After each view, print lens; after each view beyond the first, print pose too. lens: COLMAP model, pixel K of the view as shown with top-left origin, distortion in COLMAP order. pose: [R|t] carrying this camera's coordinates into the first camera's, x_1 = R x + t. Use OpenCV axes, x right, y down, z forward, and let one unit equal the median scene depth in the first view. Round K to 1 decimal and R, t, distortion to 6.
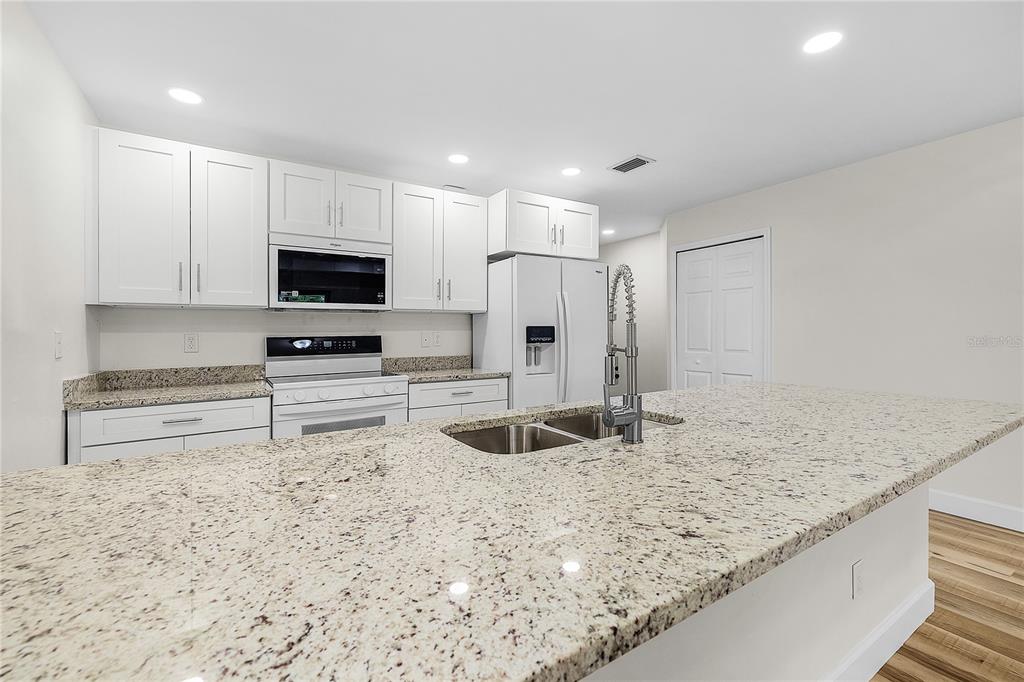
lens RADIAL K [[438.0, 0, 505.5], [0, 438.0, 337.3], [0, 0, 1]] dist [0.004368, 0.000156]
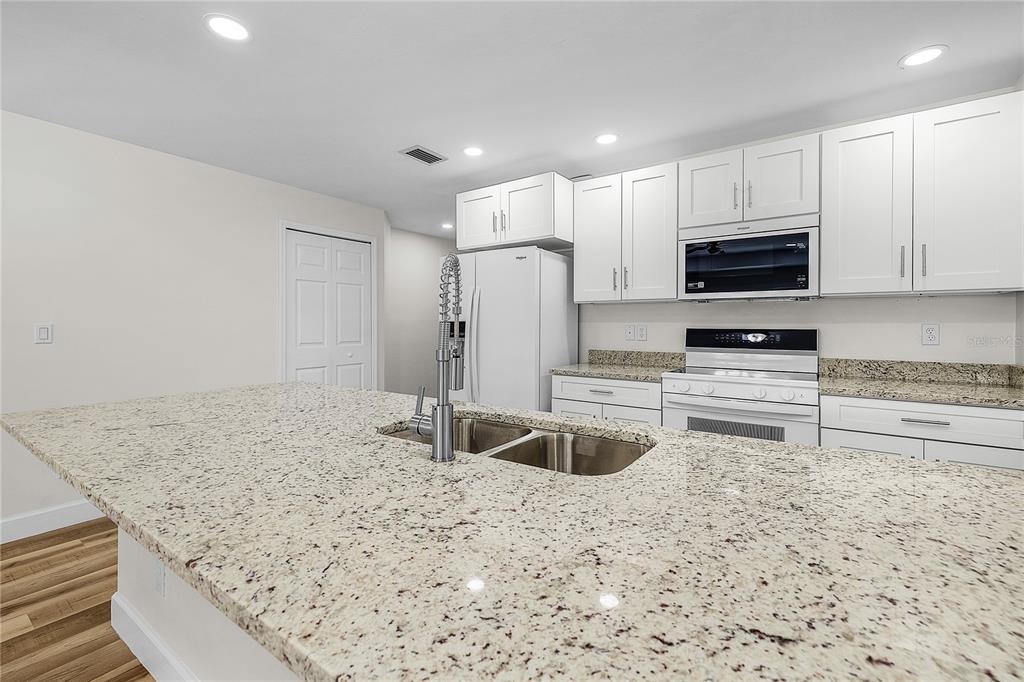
lens RADIAL K [[438.0, 0, 515.7], [0, 438.0, 319.3], [0, 0, 1]] dist [0.004368, 0.000156]
pose [[0.373073, 0.002781, -0.927798, 0.270660], [-0.020150, 0.999784, -0.005106, -0.007217], [0.927583, 0.020600, 0.373048, 0.212577]]
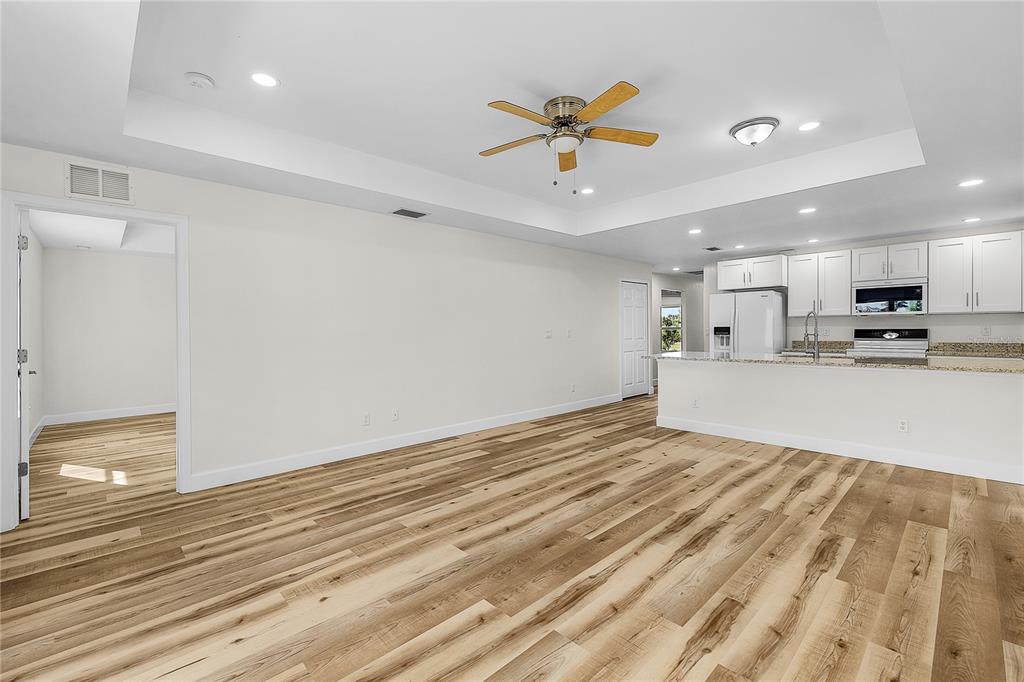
lens RADIAL K [[438.0, 0, 510.1], [0, 438.0, 329.5], [0, 0, 1]] dist [0.004368, 0.000156]
pose [[0.177433, 0.012608, -0.984052, 1.221035], [-0.007375, 0.999907, 0.011481, -0.008521], [0.984105, 0.005220, 0.177510, -1.000609]]
